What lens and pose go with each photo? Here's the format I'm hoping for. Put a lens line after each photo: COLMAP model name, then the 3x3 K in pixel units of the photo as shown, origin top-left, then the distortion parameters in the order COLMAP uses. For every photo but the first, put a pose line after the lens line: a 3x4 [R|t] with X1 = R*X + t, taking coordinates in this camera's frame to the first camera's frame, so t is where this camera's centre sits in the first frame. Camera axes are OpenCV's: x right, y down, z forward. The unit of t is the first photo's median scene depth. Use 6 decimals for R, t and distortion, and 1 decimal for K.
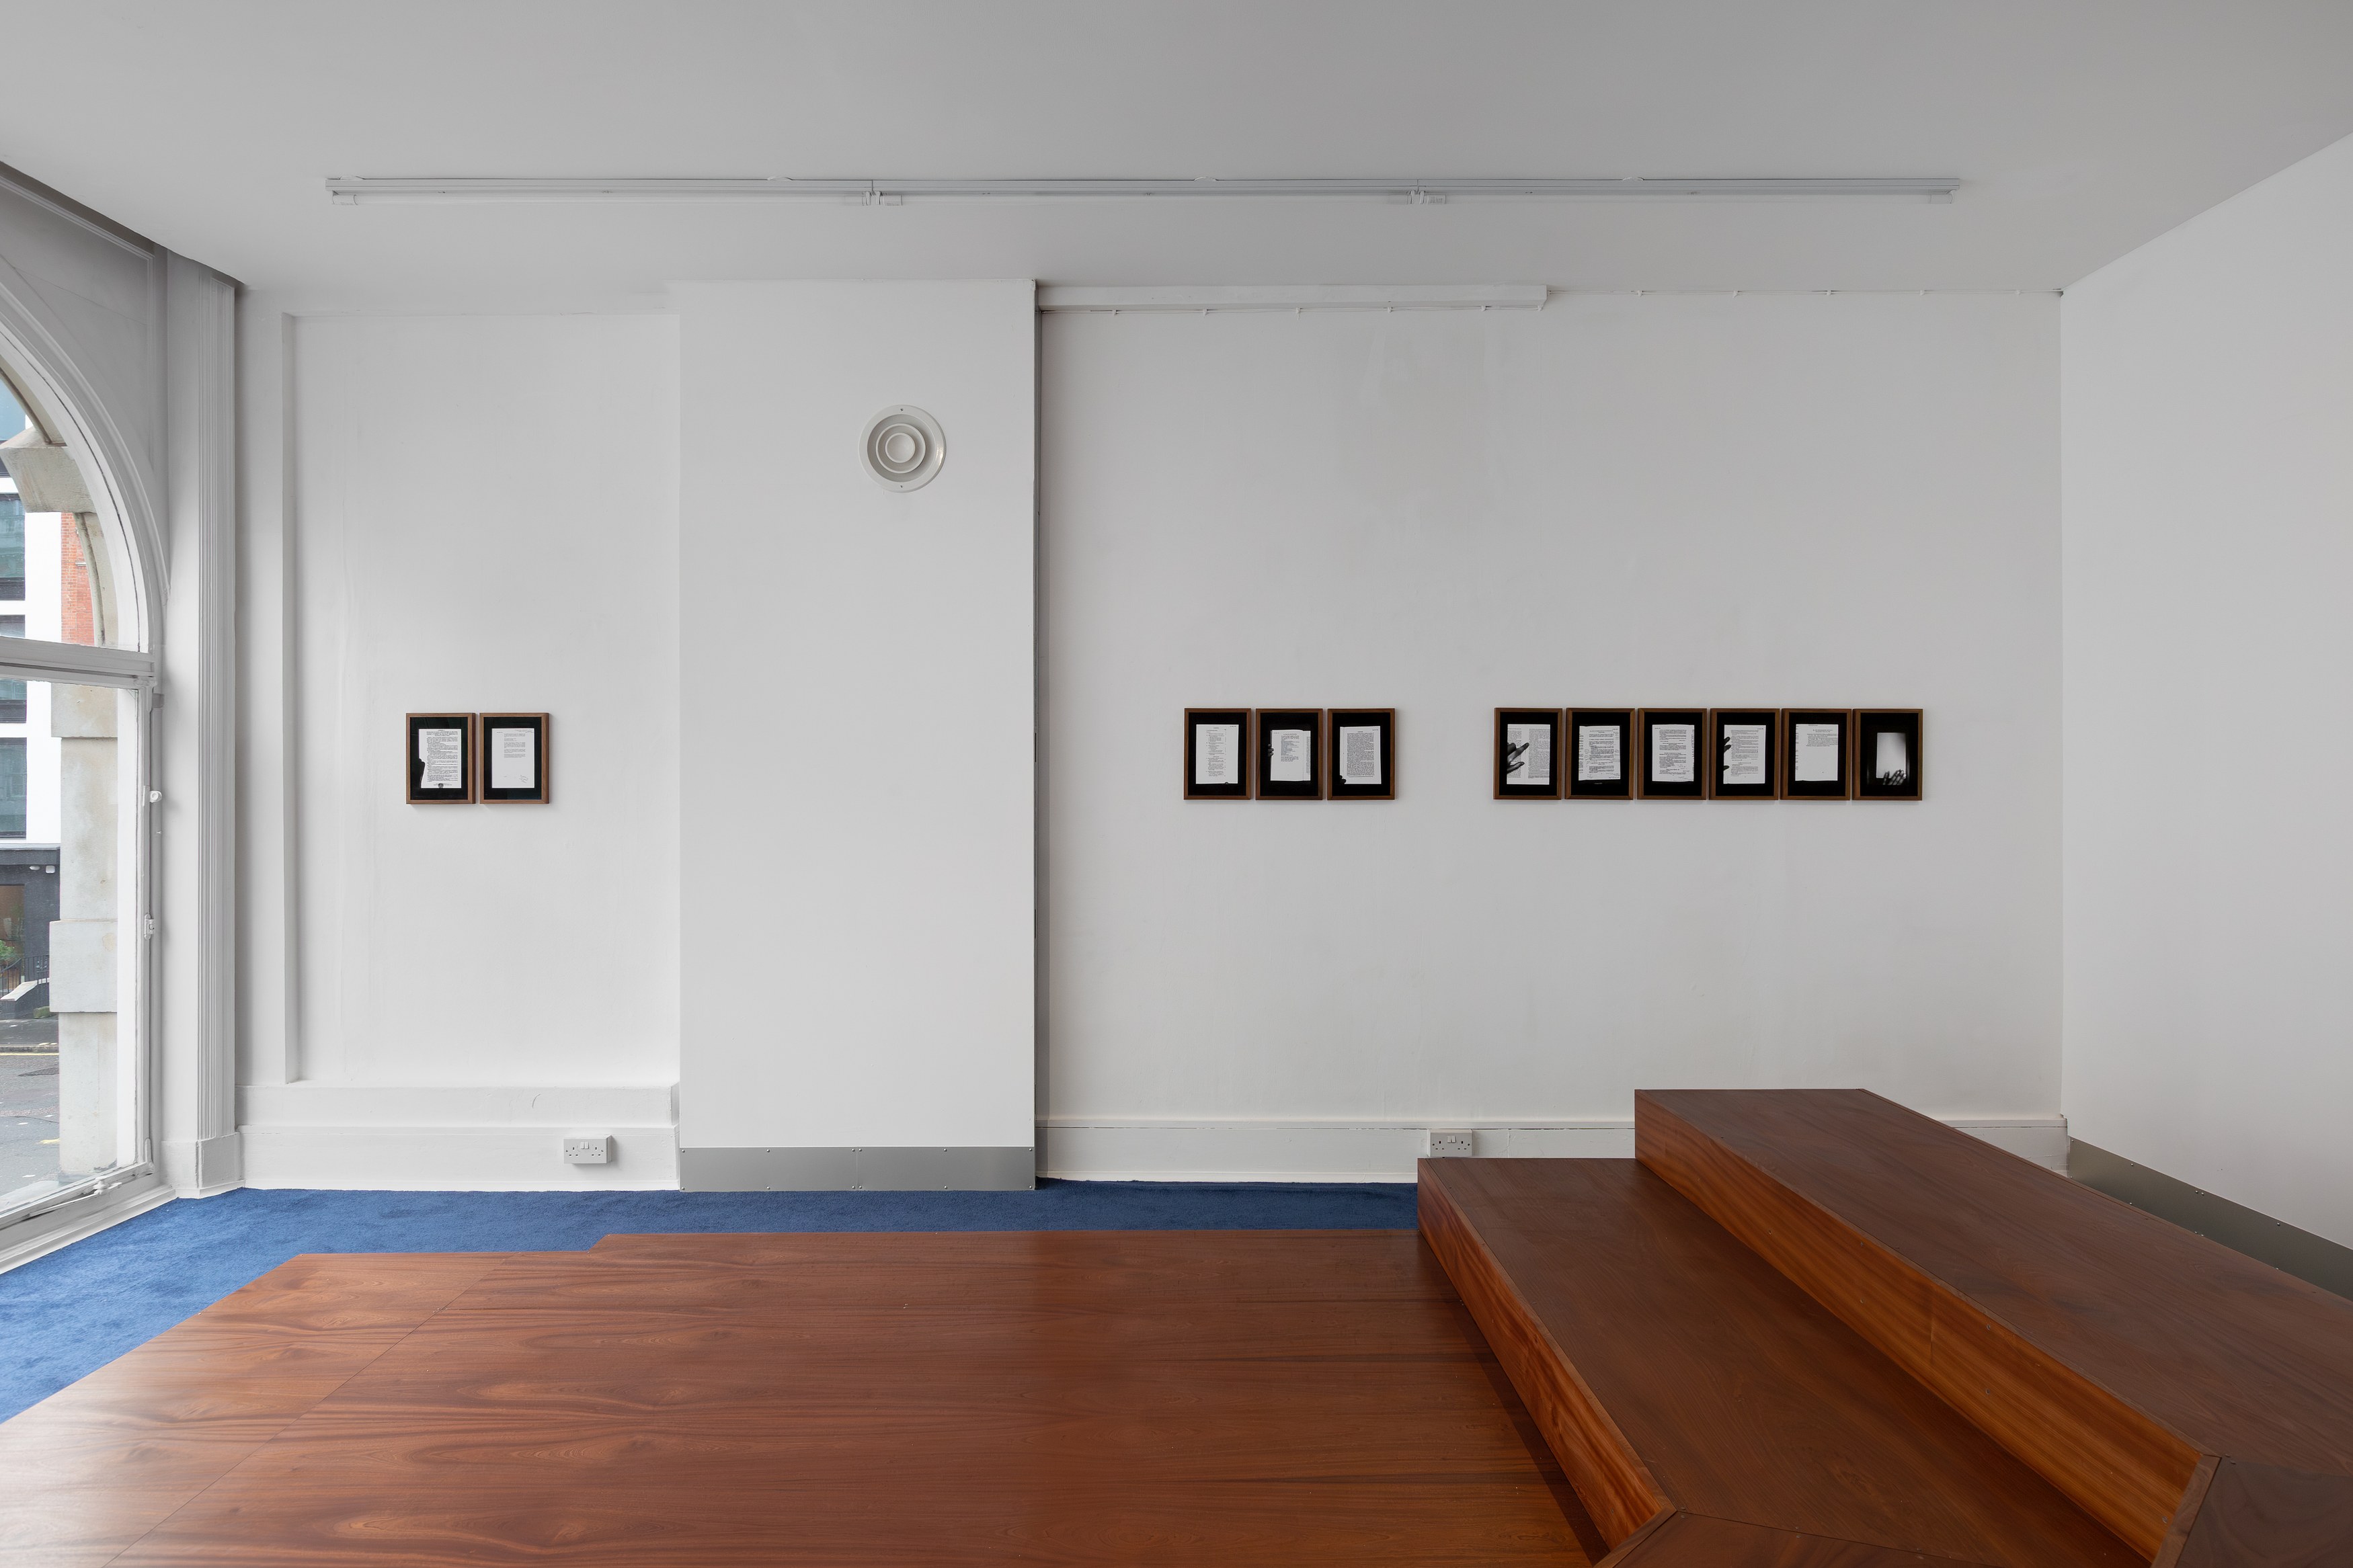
lens RADIAL K [[1414.6, 0, 1176.5], [0, 1414.6, 784.0], [0, 0, 1]] dist [0.004991, 0.003465]
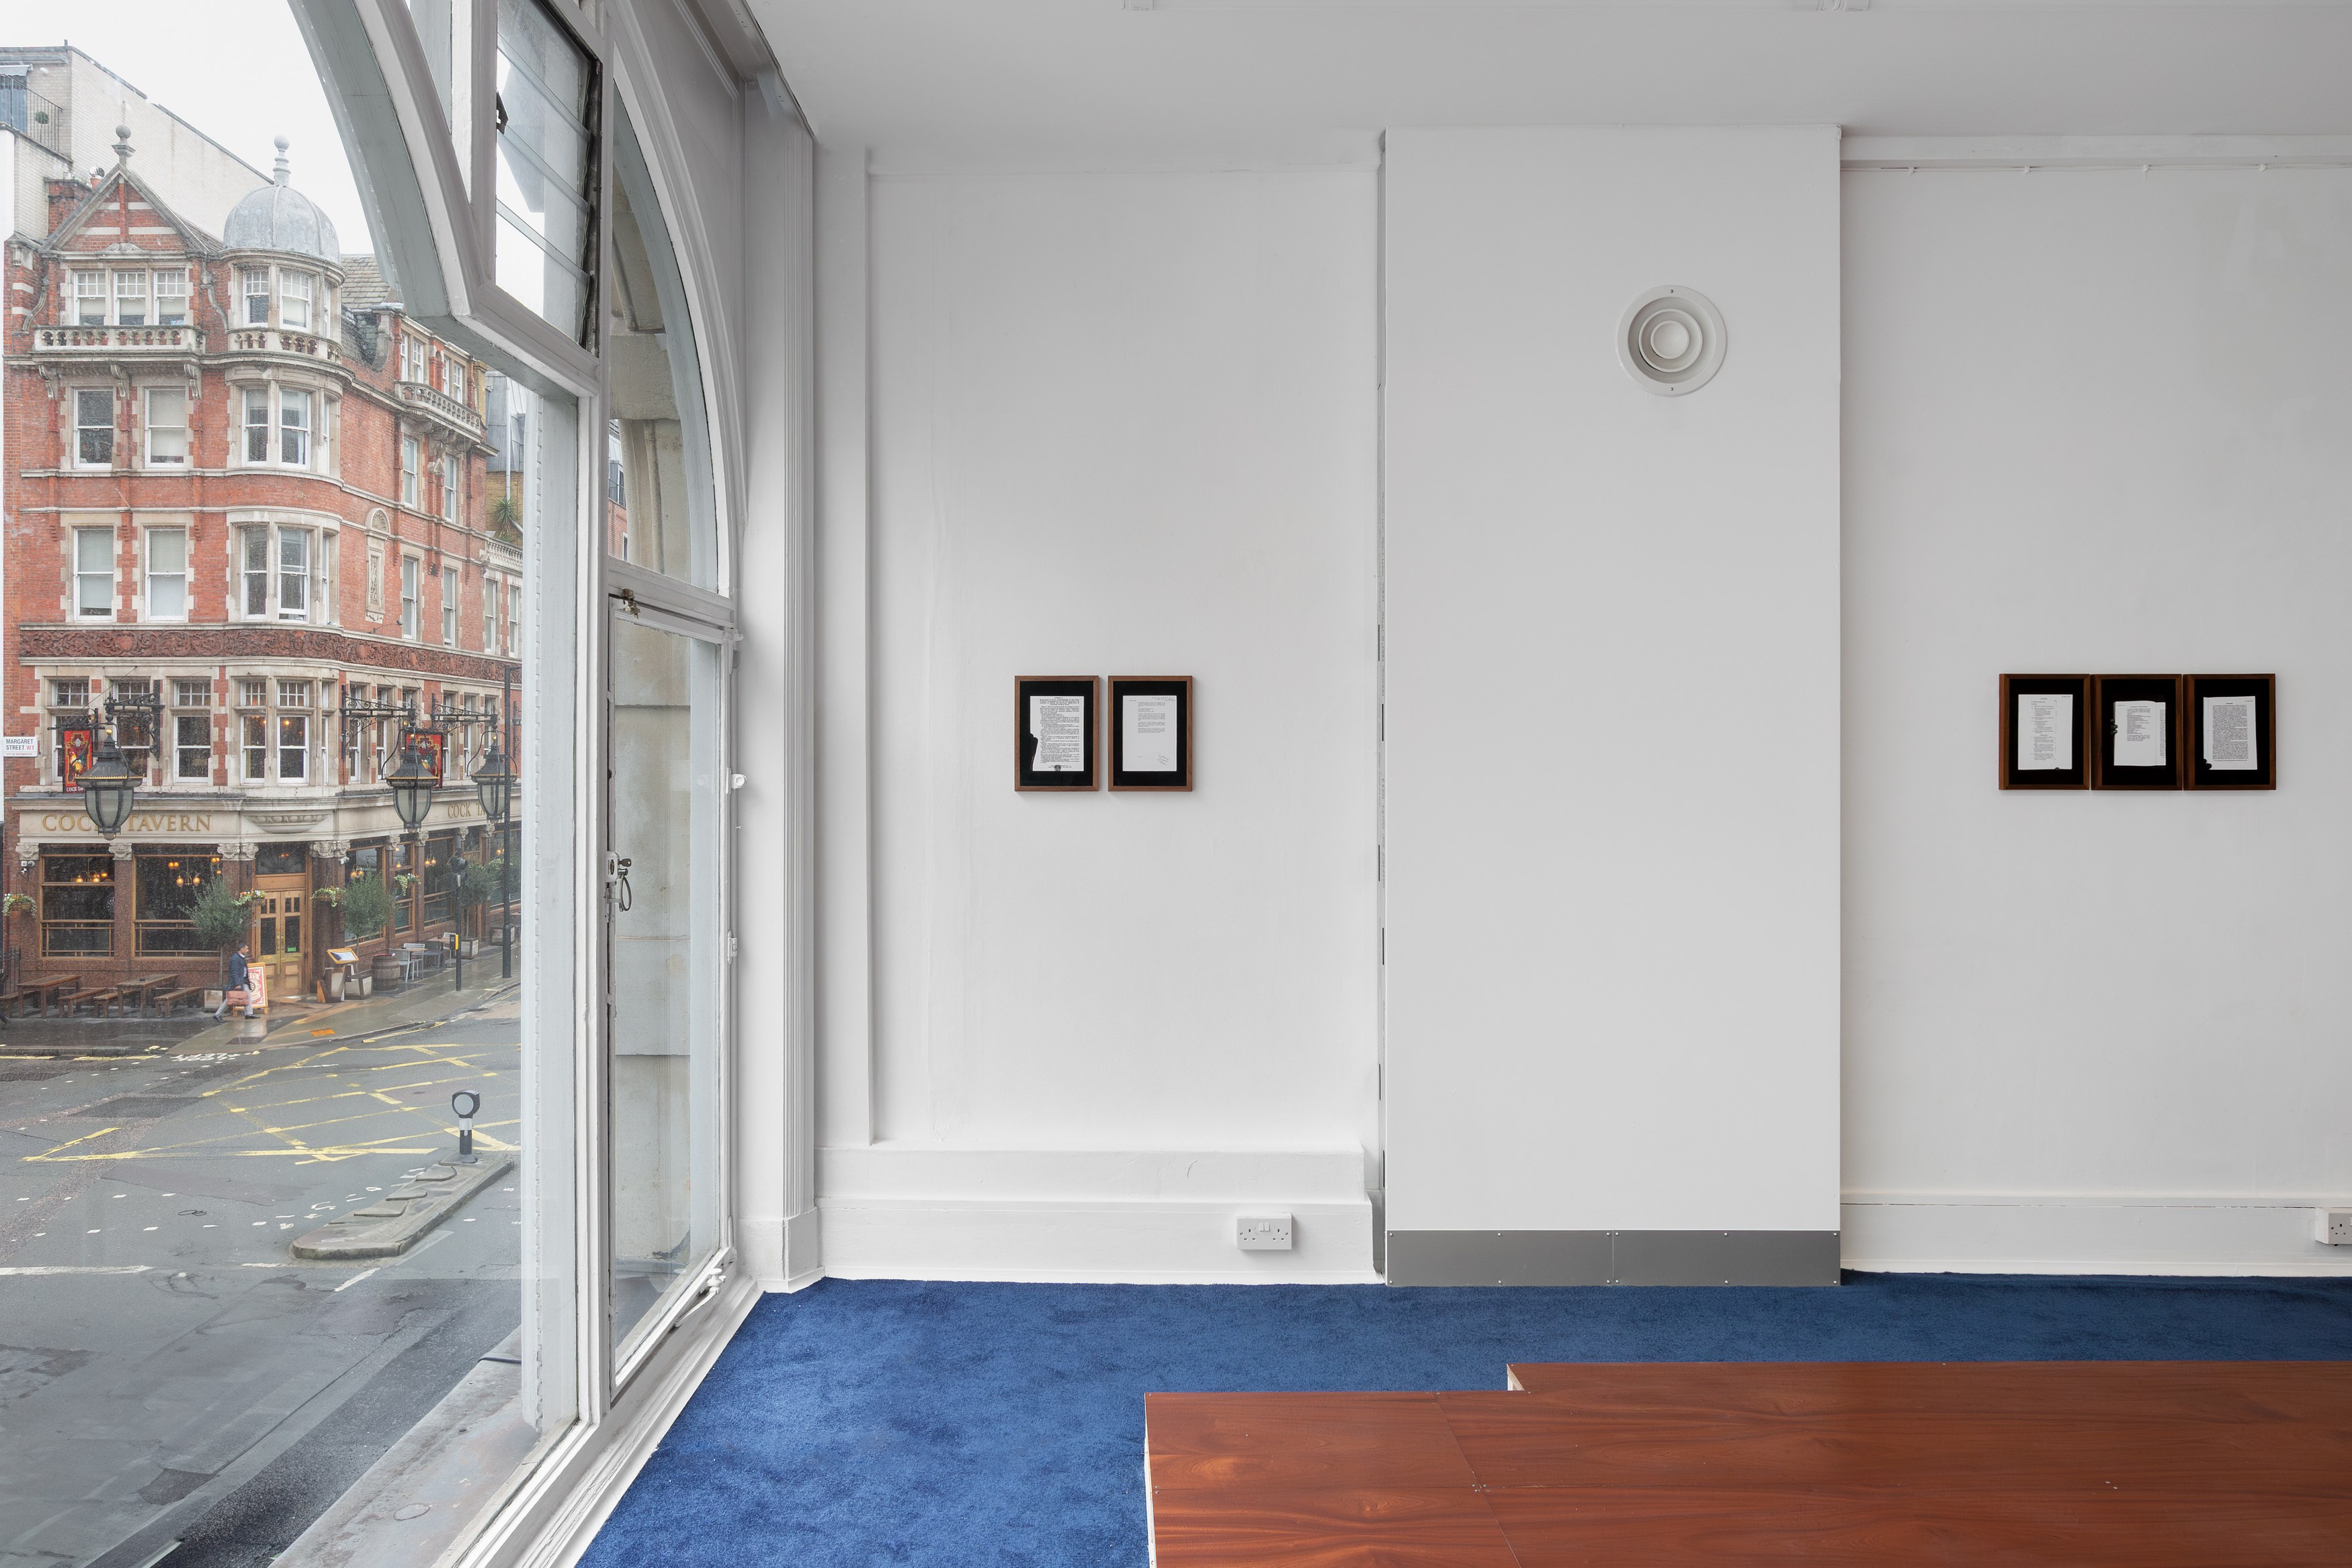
lens RADIAL K [[1543.7, 0, 1170.2], [0, 1543.7, 775.9], [0, 0, 1]] dist [-0.000426, 0.003123]
pose [[0.999990, 0.003667, 0.002713, -0.466407], [-0.003680, 0.999983, 0.004600, 0.001377], [-0.002696, -0.004610, 0.999986, 0.143120]]
